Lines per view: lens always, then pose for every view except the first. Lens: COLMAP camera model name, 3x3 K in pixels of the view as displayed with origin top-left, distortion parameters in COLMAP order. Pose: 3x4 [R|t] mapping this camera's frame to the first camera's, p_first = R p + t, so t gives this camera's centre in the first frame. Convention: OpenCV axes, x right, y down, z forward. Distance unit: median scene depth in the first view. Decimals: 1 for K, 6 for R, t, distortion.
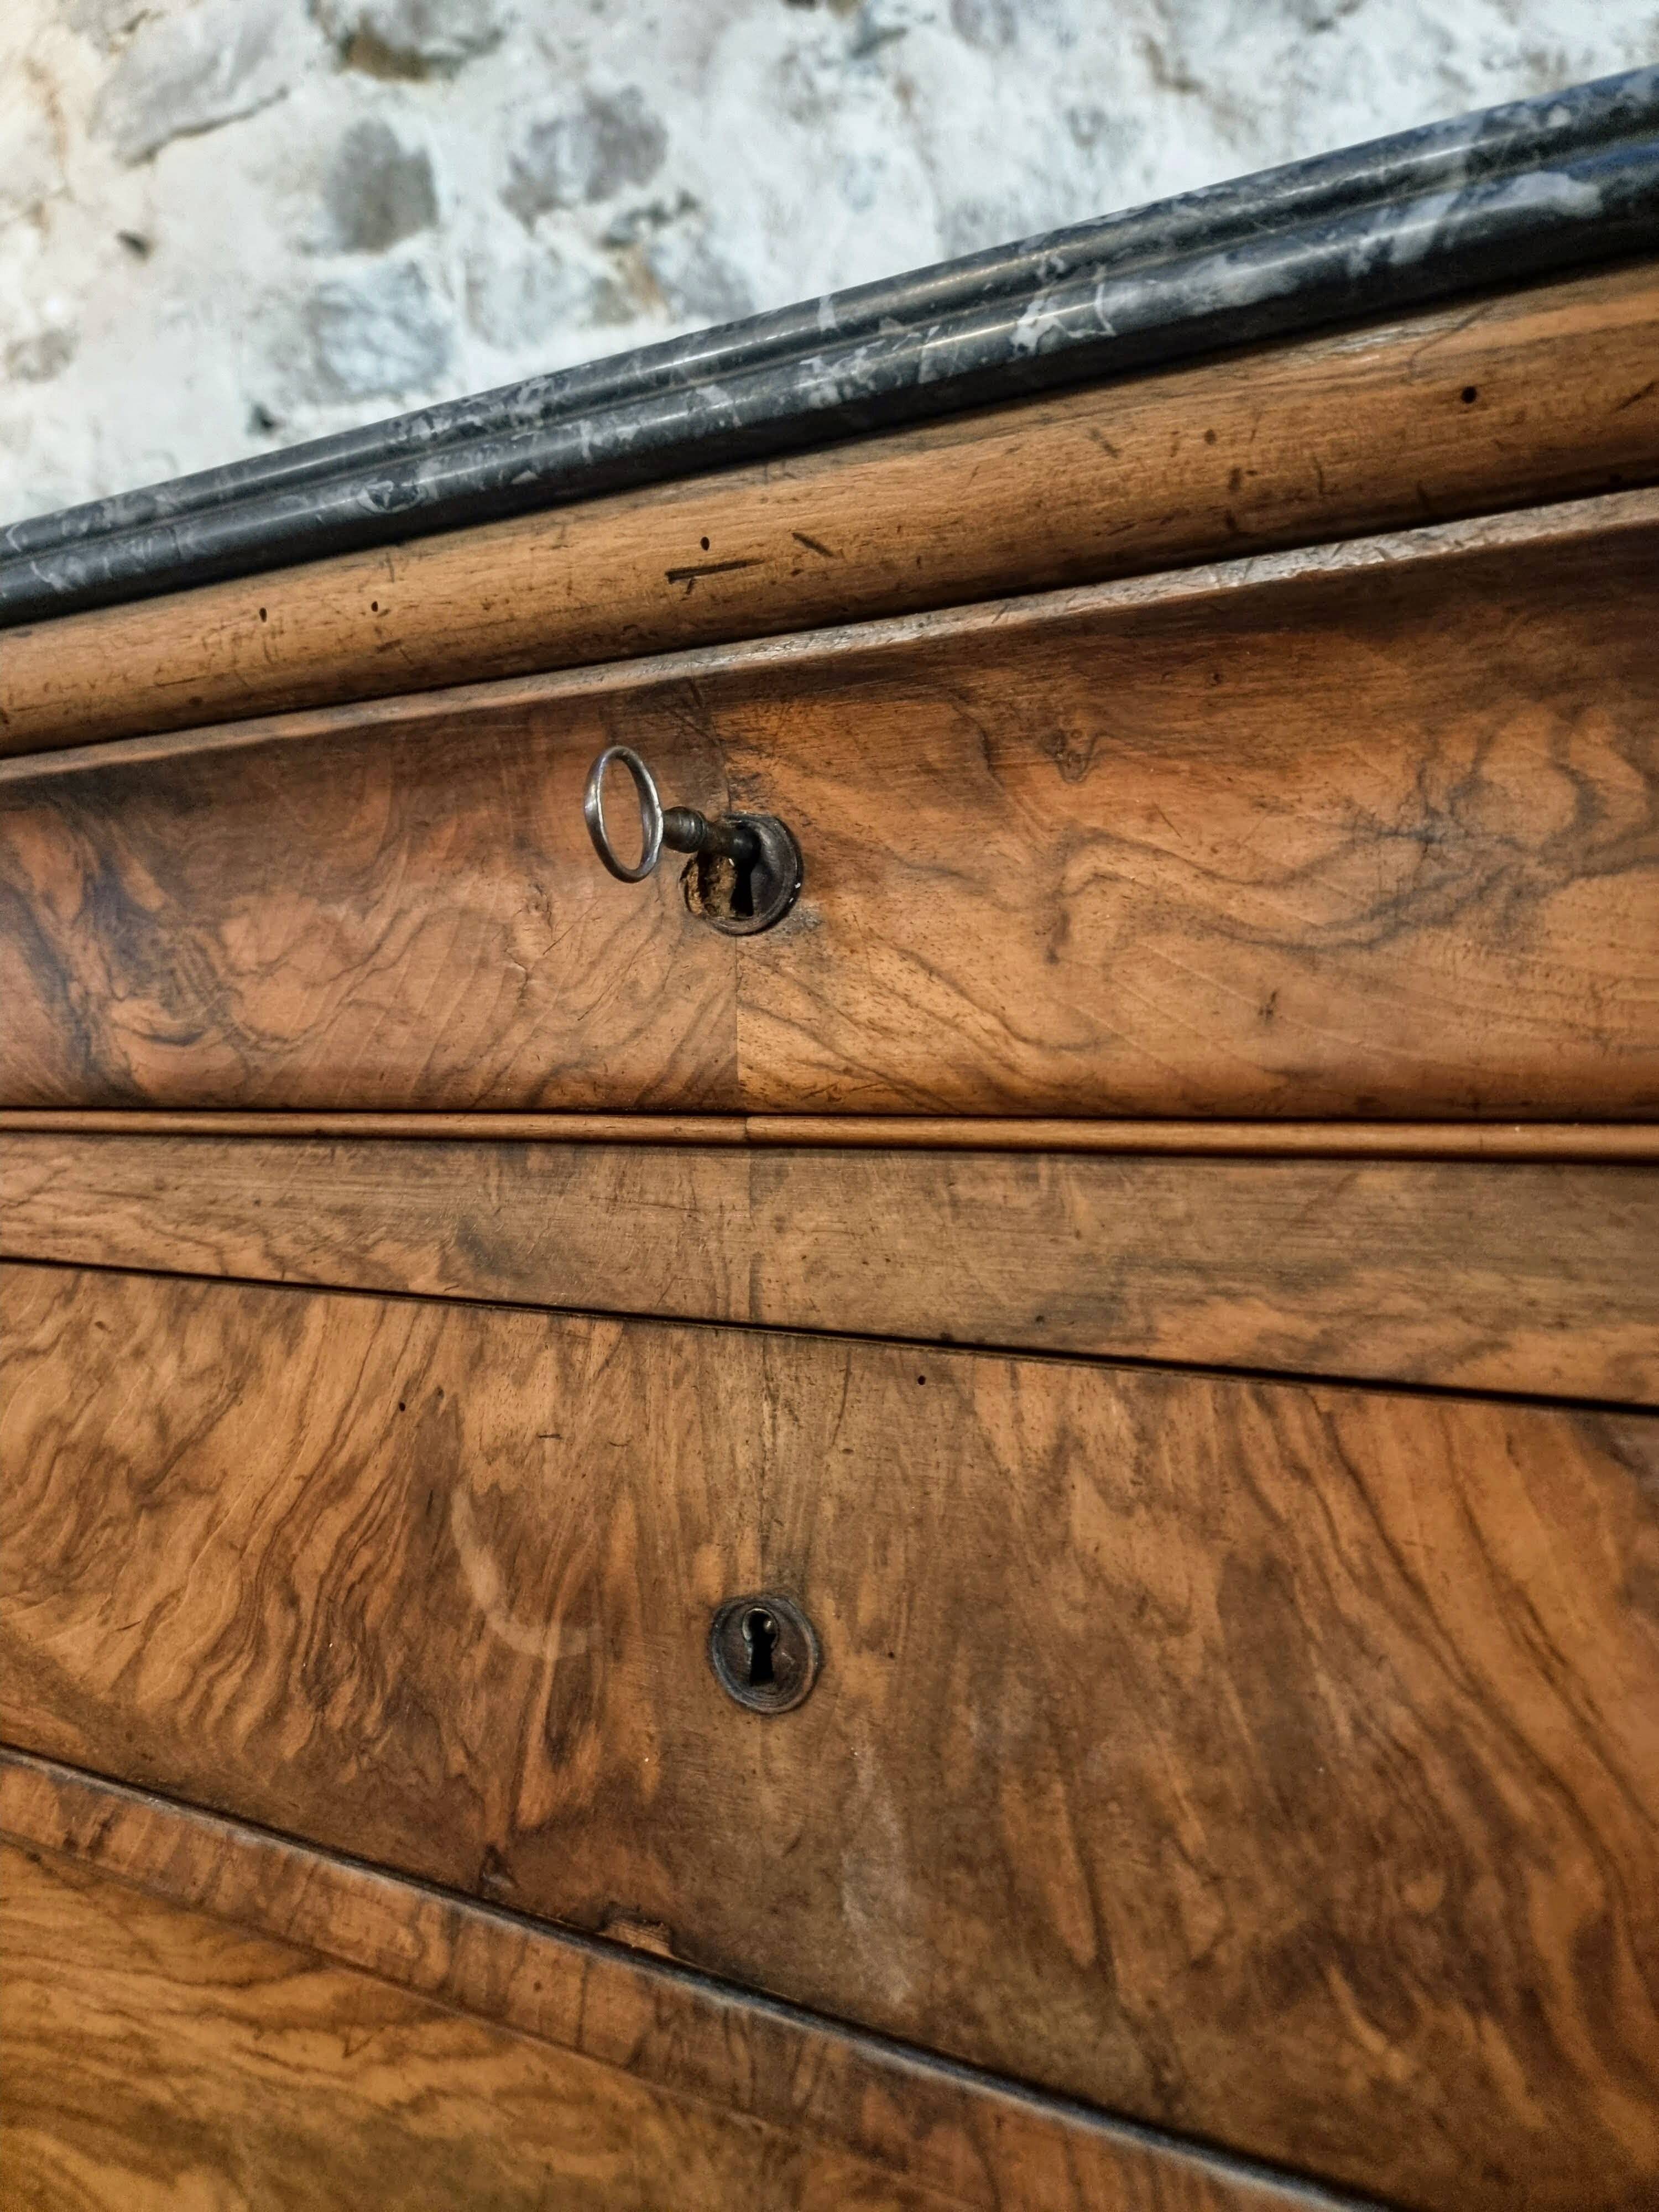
lens RADIAL K [[1571.7, 0, 824.6], [0, 1571.7, 1104.3], [0, 0, 1]] dist [0.059773, -0.067798]
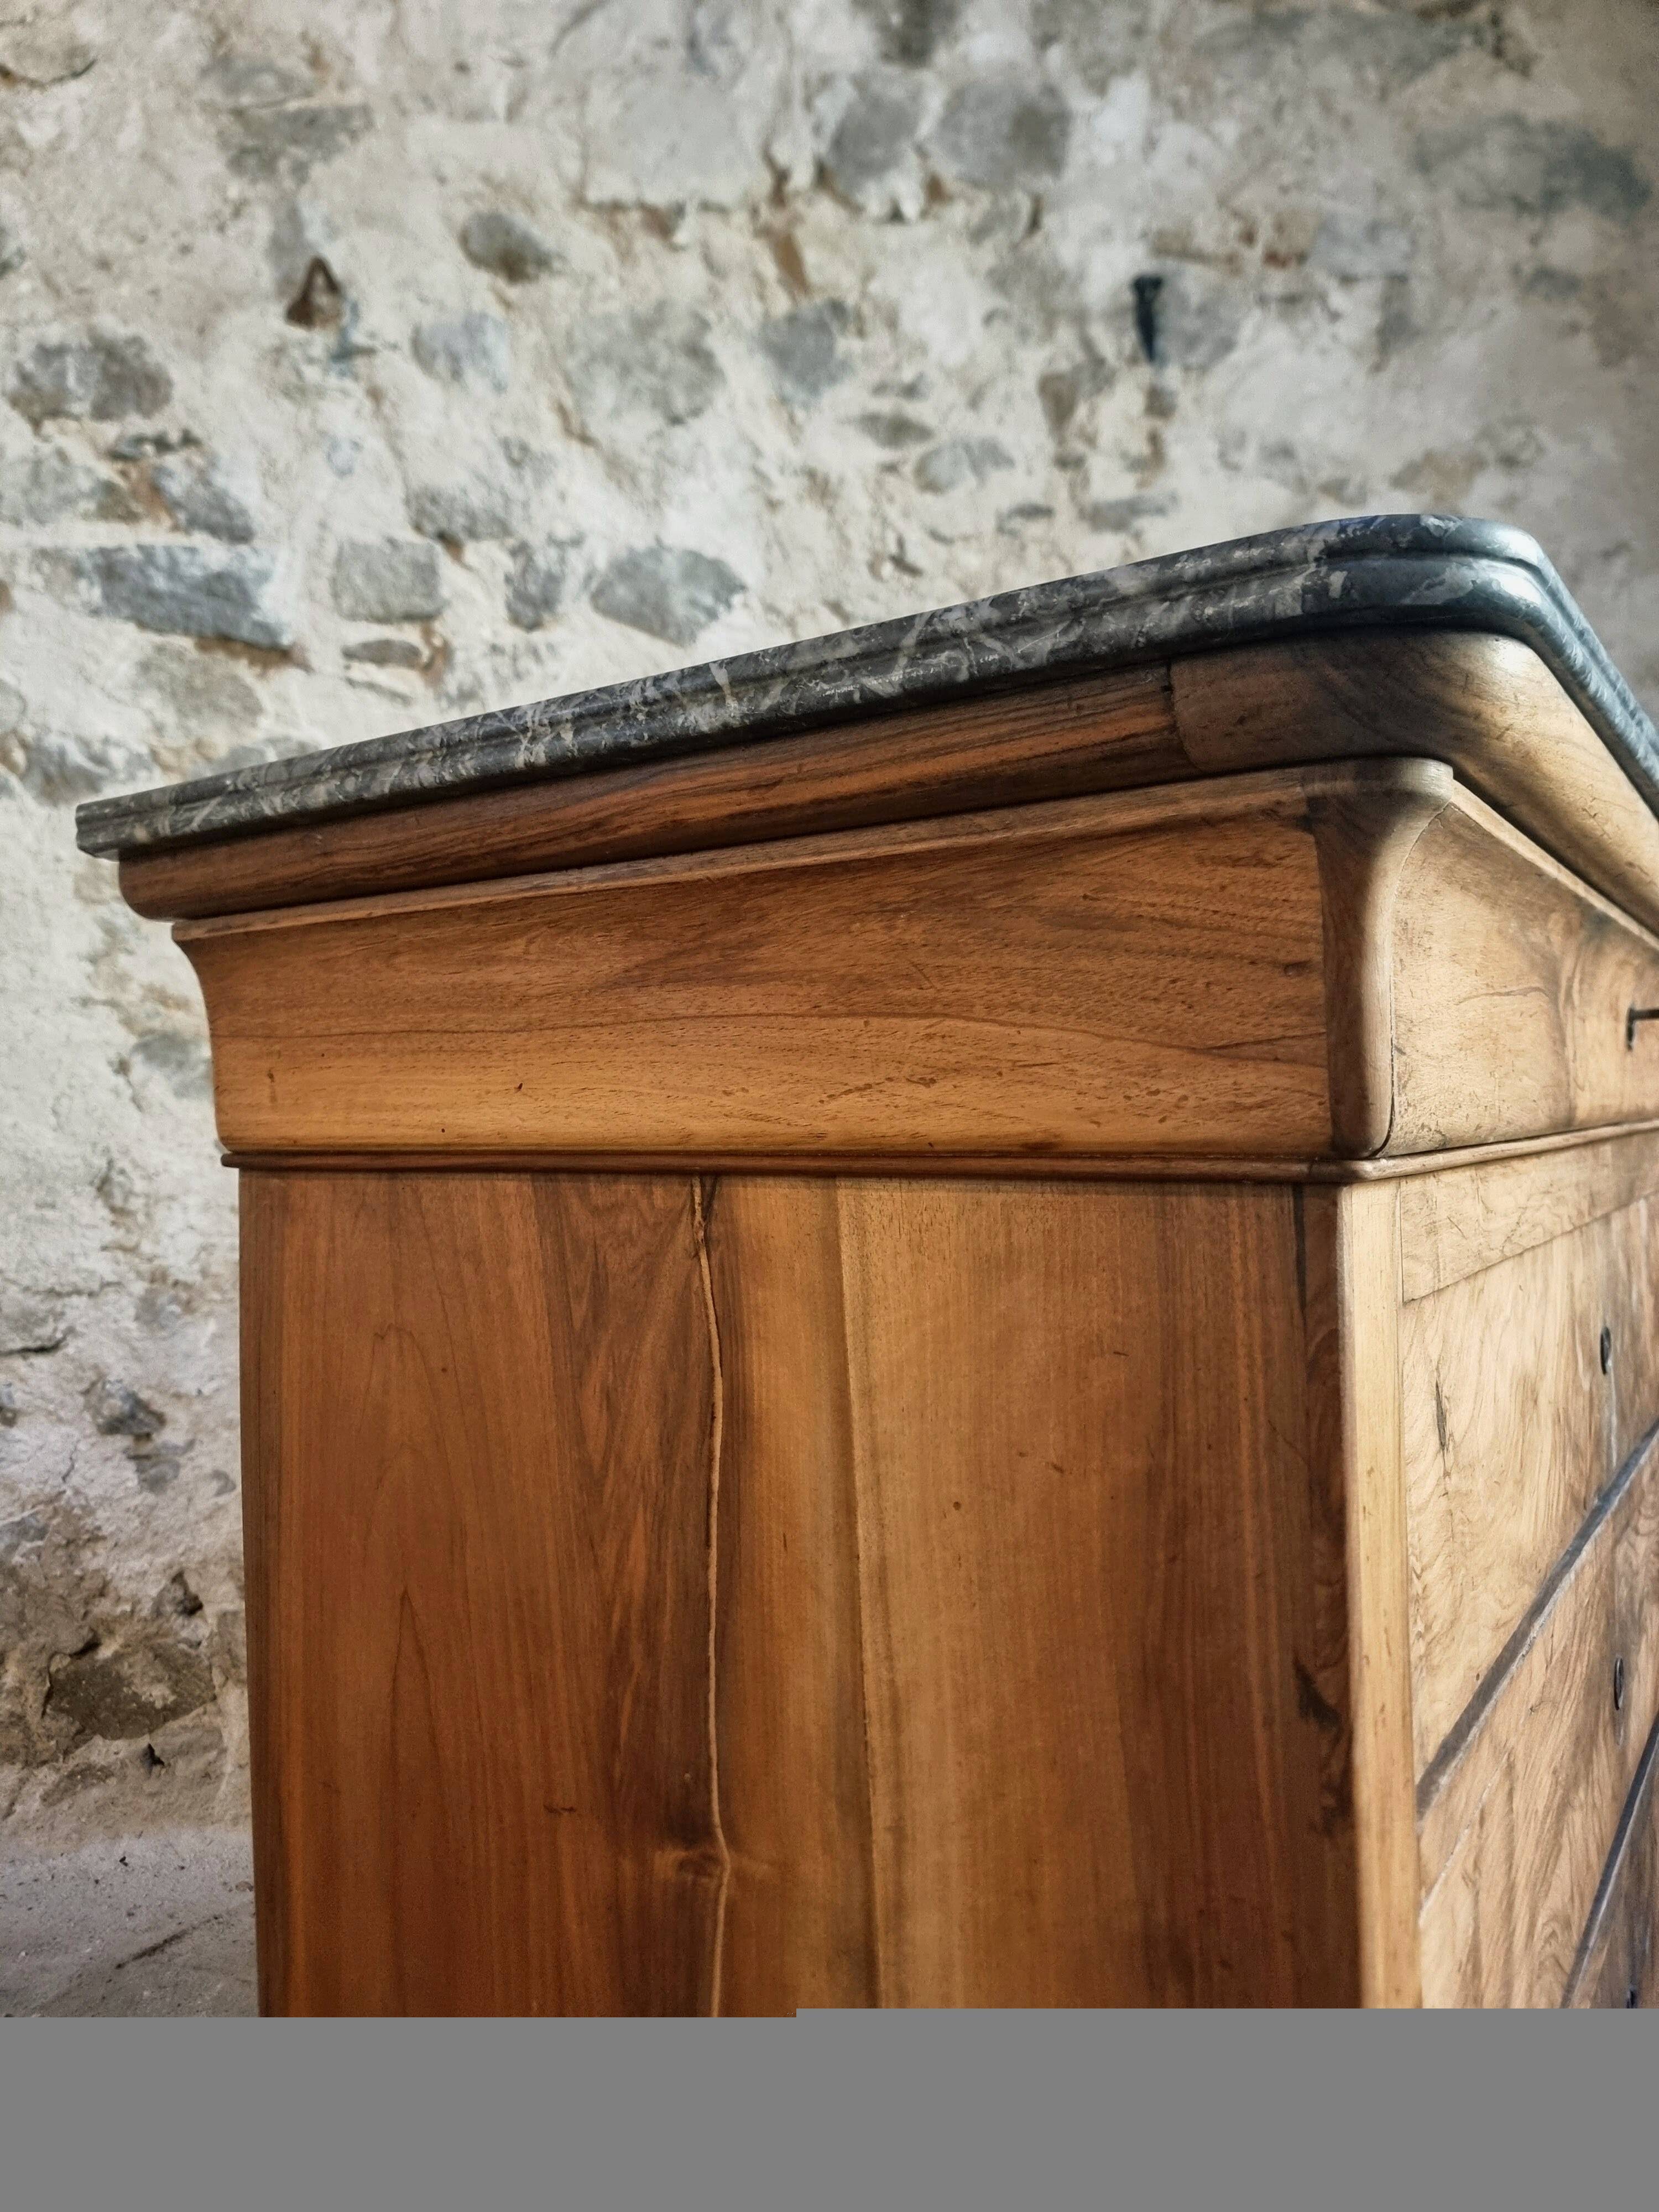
lens RADIAL K [[1562.3, 0, 798.5], [0, 1562.3, 1096.7], [0, 0, 1]] dist [0.050931, -0.051902]
pose [[0.902563, -0.018866, 0.430145, -0.217191], [0.031885, 0.999225, -0.023078, -0.007408], [-0.429376, 0.034545, 0.902465, -0.336685]]
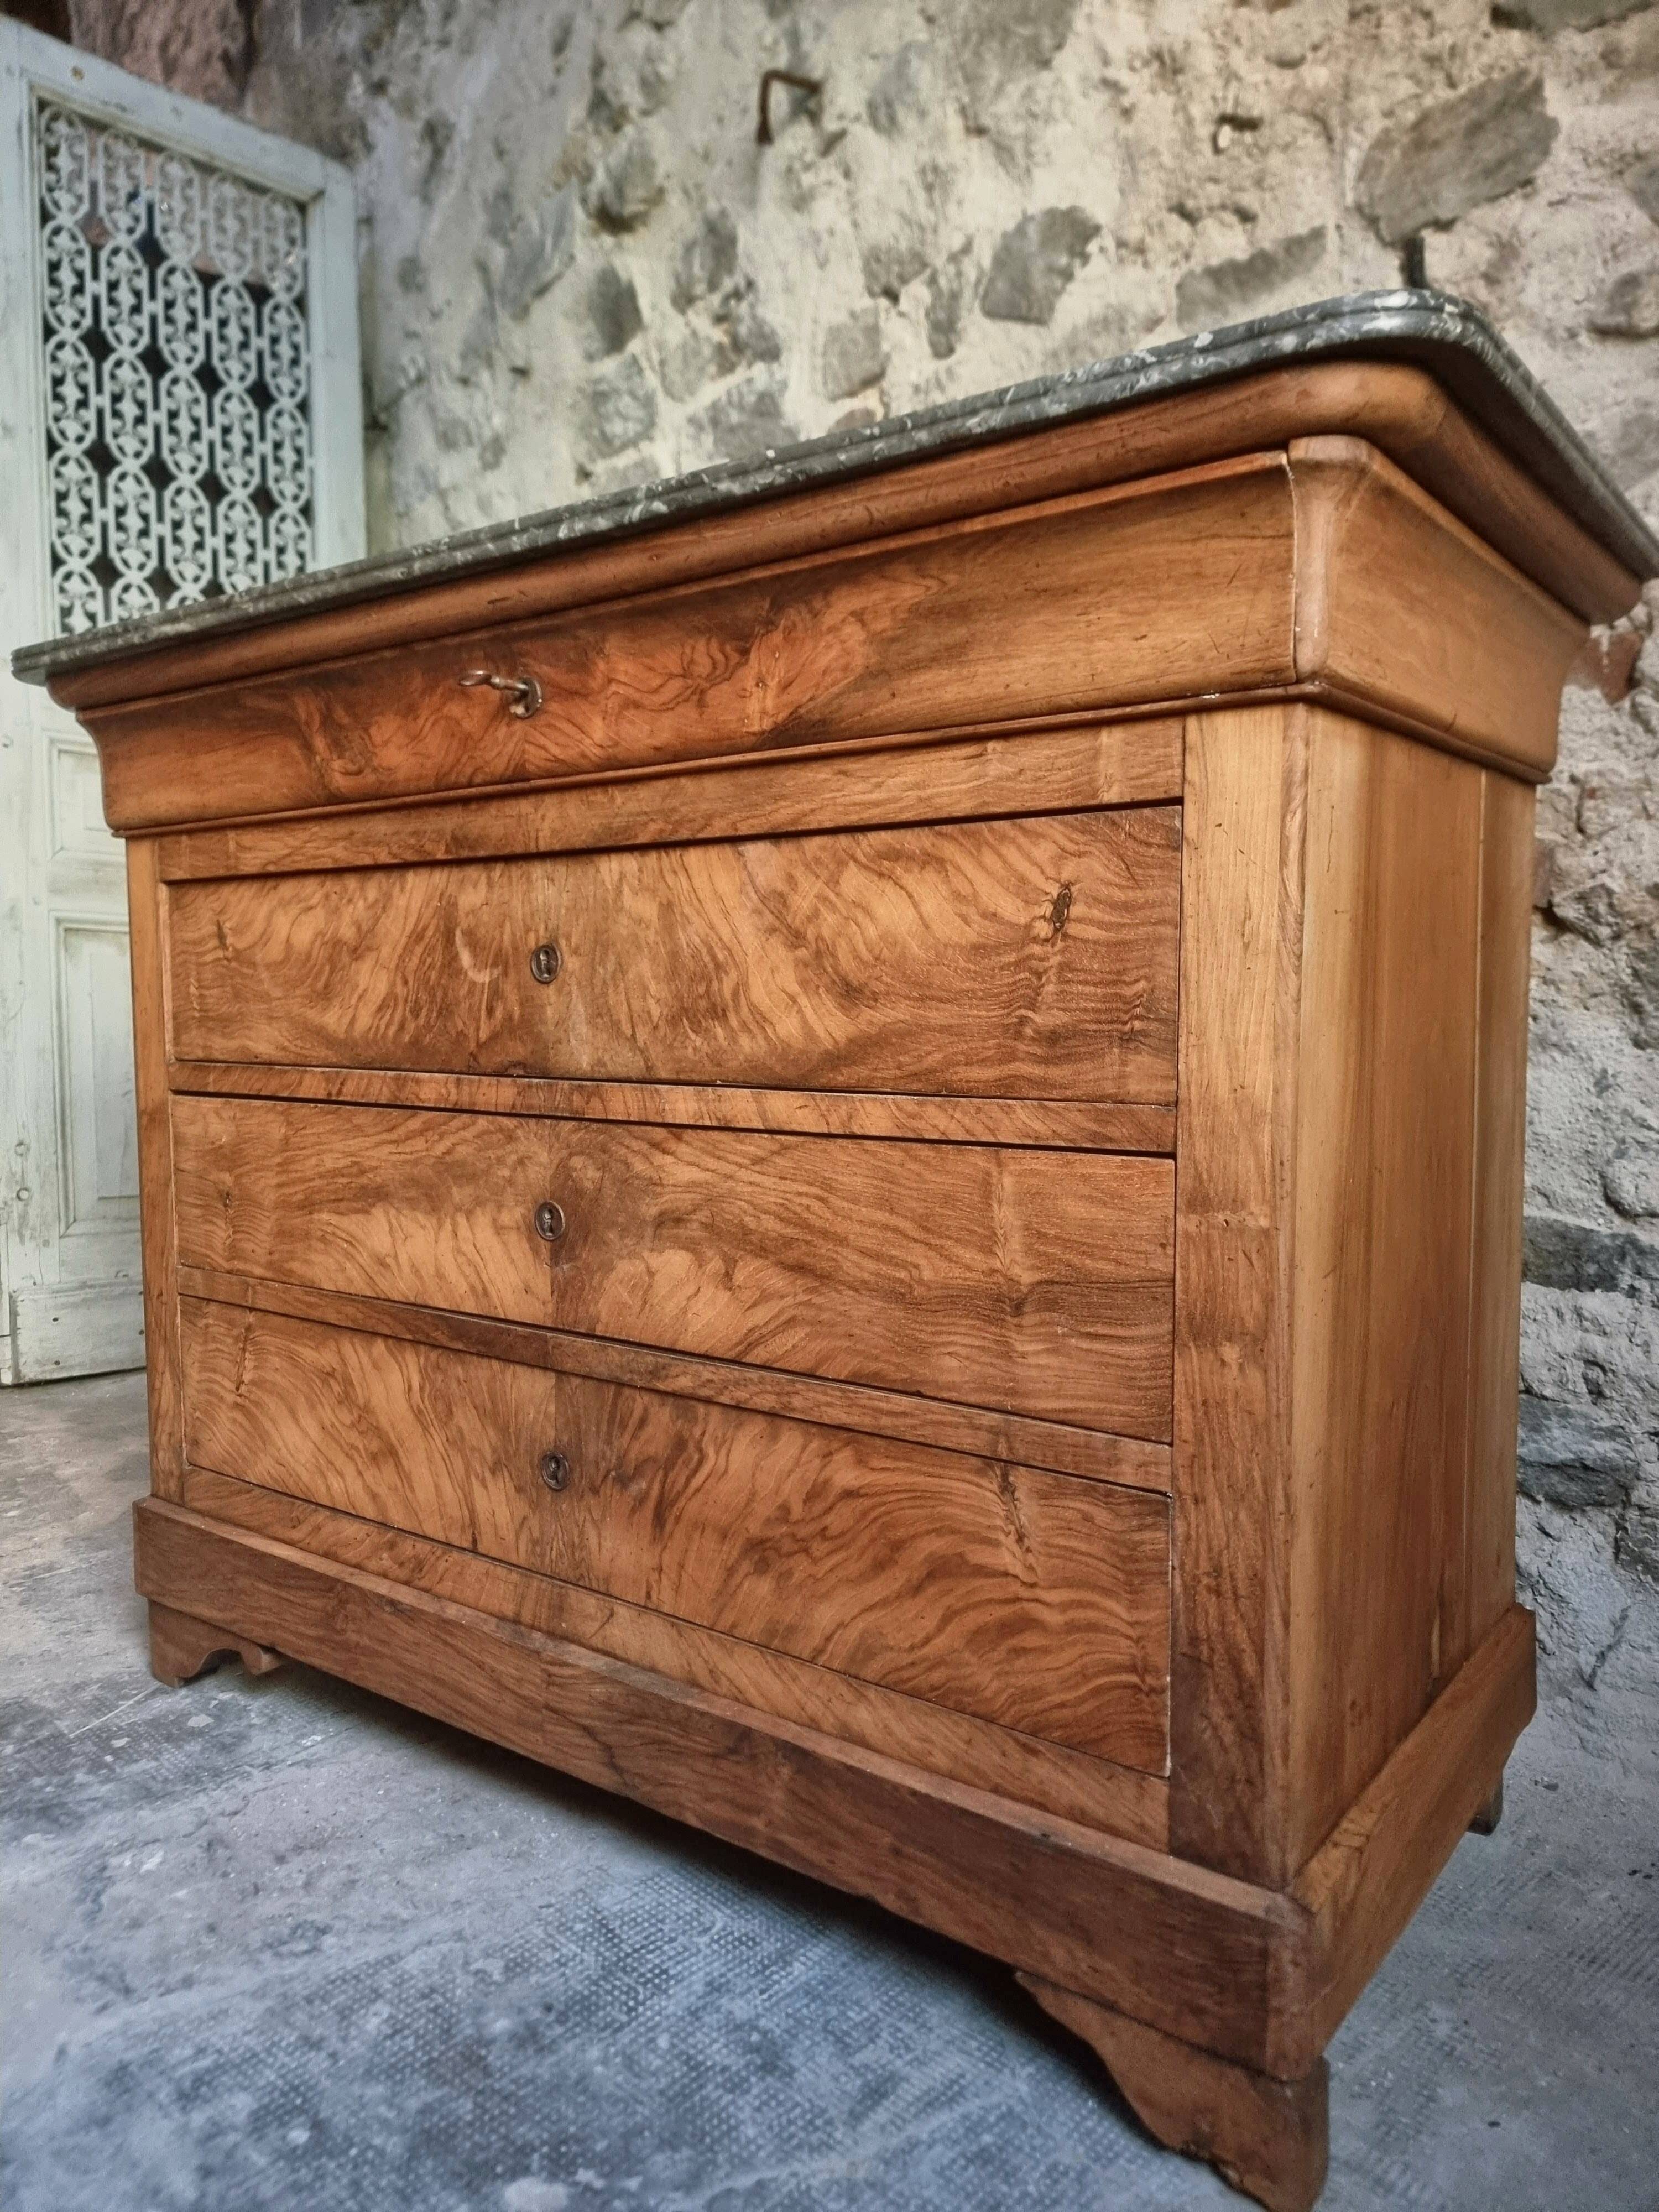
lens RADIAL K [[1553.4, 0, 809.5], [0, 1553.4, 1122.4], [0, 0, 1]] dist [0.064207, -0.062235]
pose [[0.854761, 0.033599, -0.517933, 0.815016], [0.003066, 0.997558, 0.069773, 0.119601], [0.519012, -0.061227, 0.852571, -0.290431]]
